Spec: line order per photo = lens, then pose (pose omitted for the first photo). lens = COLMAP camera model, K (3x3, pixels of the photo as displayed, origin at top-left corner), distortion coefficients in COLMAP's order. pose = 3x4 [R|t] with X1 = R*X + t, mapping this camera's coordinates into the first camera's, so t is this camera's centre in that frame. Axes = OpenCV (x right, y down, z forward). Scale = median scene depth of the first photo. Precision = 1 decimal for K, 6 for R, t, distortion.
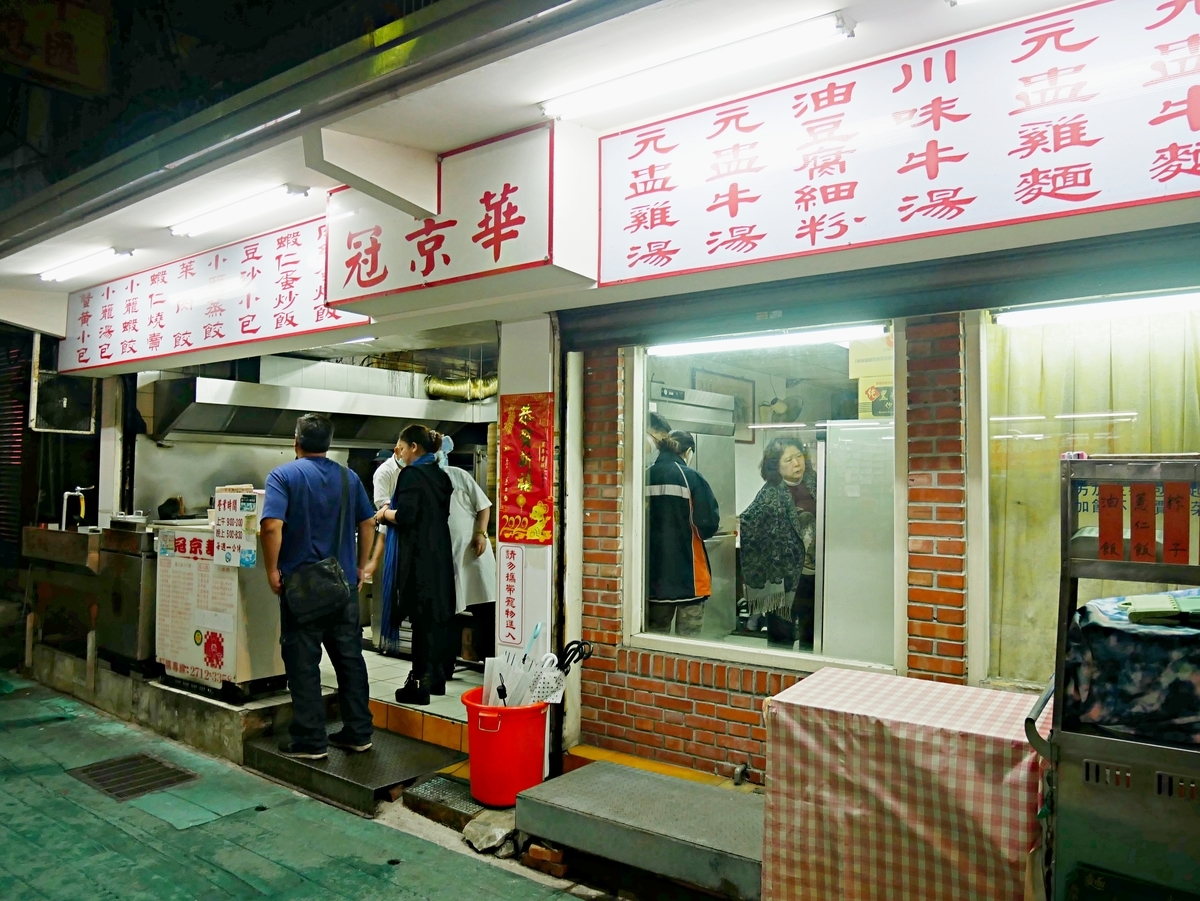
lens RADIAL K [[879.0, 0, 598.1], [0, 879.0, 449.8], [0, 0, 1]] dist [-0.048757, -0.003113]
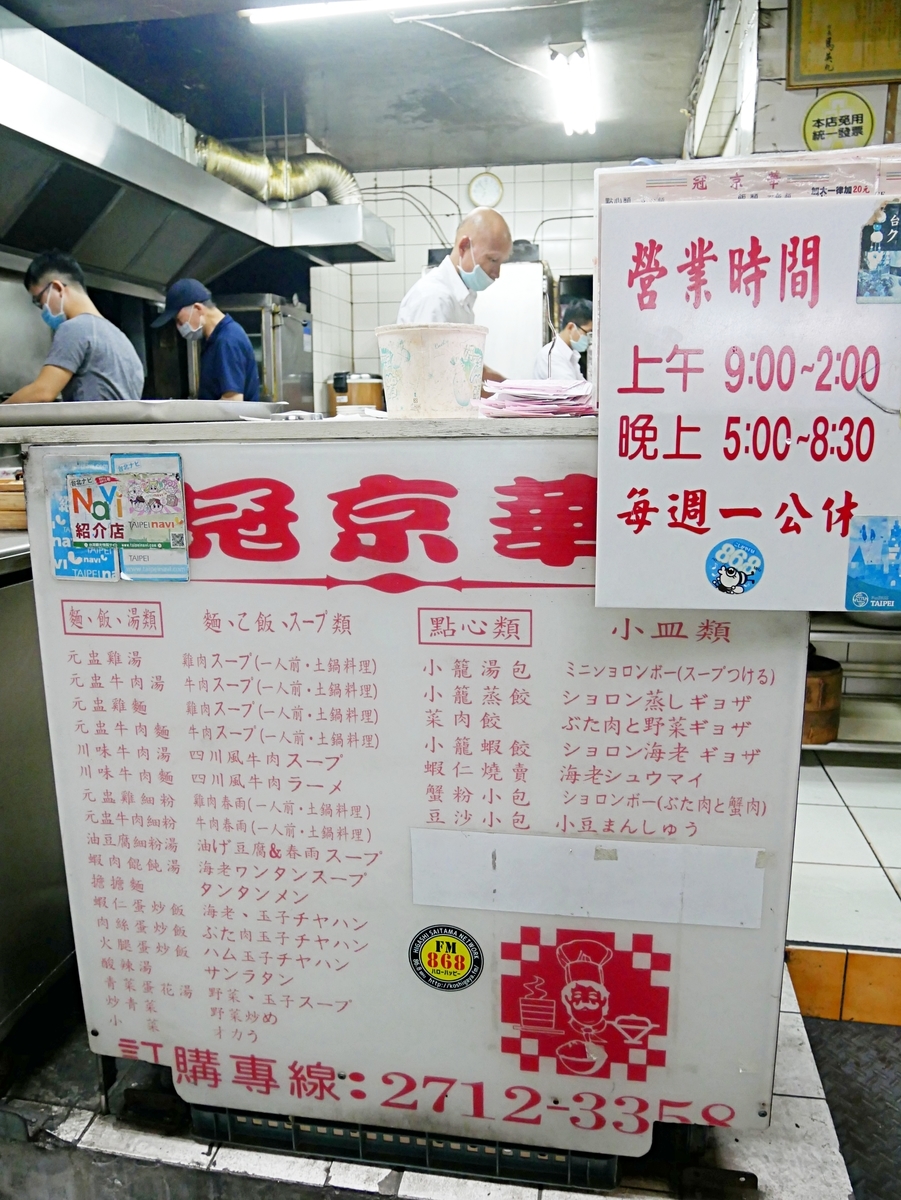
lens RADIAL K [[879.0, 0, 453.6], [0, 879.0, 596.6], [0, 0, 1]] dist [-0.048757, -0.003113]
pose [[0.893346, -0.110577, 0.435553, -0.537532], [0.001204, 0.969837, 0.243750, 0.081689], [-0.449369, -0.217229, 0.866533, 0.833035]]
